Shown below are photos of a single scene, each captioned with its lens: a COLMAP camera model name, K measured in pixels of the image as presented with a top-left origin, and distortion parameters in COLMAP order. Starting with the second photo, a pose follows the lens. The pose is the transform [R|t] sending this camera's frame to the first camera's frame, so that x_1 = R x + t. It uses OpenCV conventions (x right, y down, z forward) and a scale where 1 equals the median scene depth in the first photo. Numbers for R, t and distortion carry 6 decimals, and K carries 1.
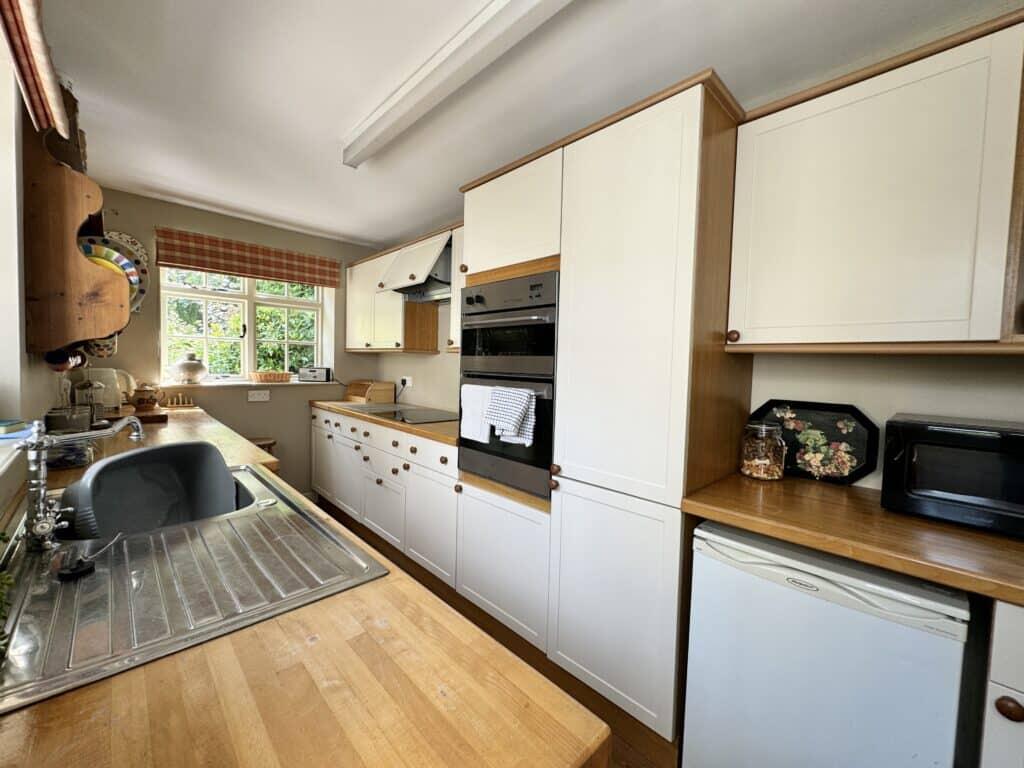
lens RADIAL K [[412.4, 0, 513.2], [0, 412.4, 385.1], [0, 0, 1]] dist [0.001593, 0.000260]
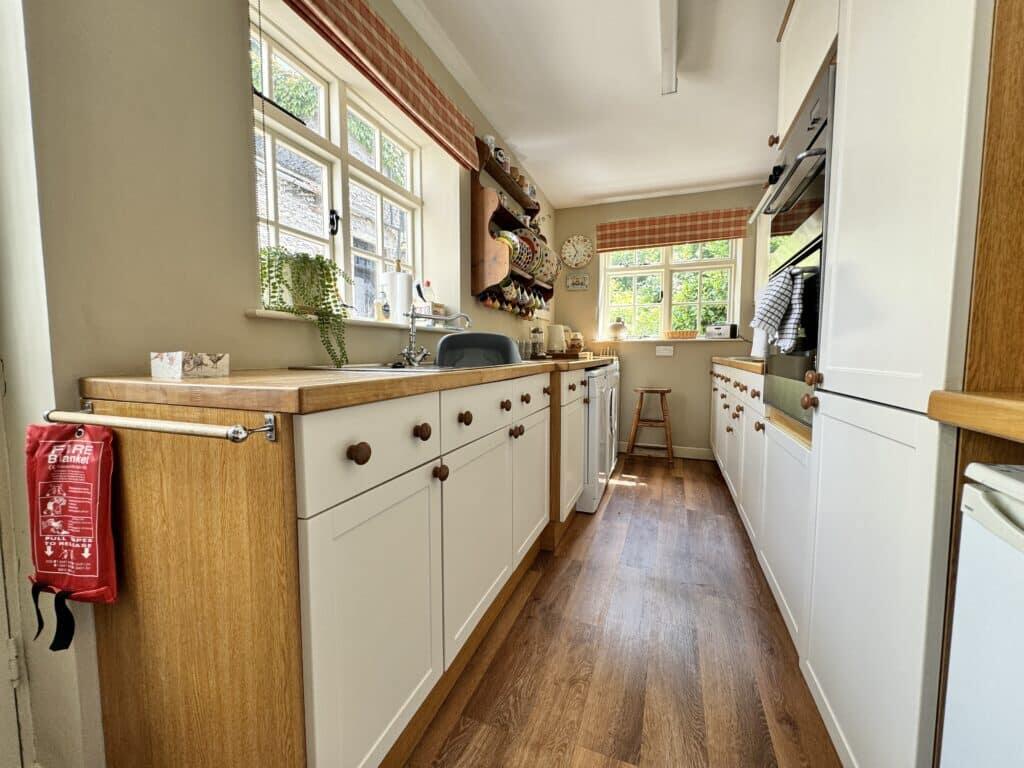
lens RADIAL K [[412.4, 0, 512.5], [0, 412.4, 382.4], [0, 0, 1]] dist [0.001593, 0.000260]
pose [[0.423732, 0.036399, -0.905056, 0.247122], [-0.036792, 0.999059, 0.022954, 0.107537], [0.905040, 0.023572, 0.424672, 0.153918]]
